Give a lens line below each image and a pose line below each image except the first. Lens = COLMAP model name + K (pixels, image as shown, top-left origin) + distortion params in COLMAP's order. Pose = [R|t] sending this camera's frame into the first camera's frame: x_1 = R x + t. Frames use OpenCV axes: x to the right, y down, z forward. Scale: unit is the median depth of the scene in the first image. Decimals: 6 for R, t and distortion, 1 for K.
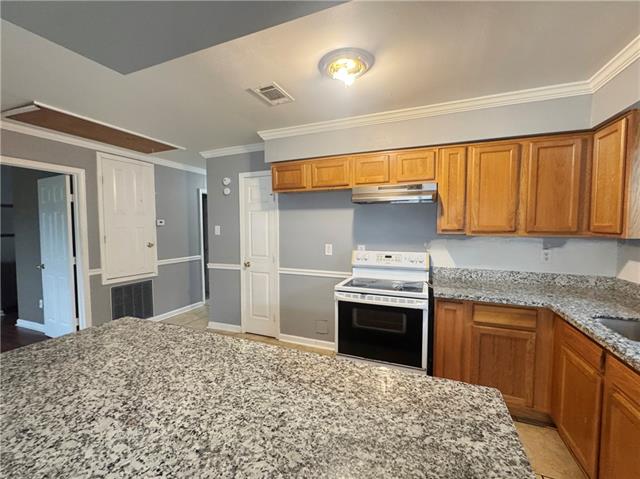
lens RADIAL K [[267.4, 0, 320.0], [0, 267.4, 239.5], [0, 0, 1]] dist [-0.002261, 0.000312]
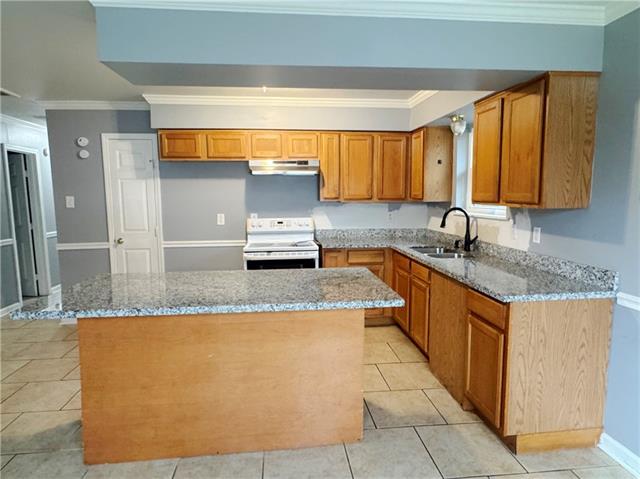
lens RADIAL K [[393.5, 0, 320.0], [0, 393.5, 239.5], [0, 0, 1]] dist [0.000151, 0.001100]
pose [[0.880806, -0.057912, 0.469922, -0.418516], [0.030307, 0.997352, 0.066104, 0.033286], [-0.472506, -0.043983, 0.880229, -0.598173]]
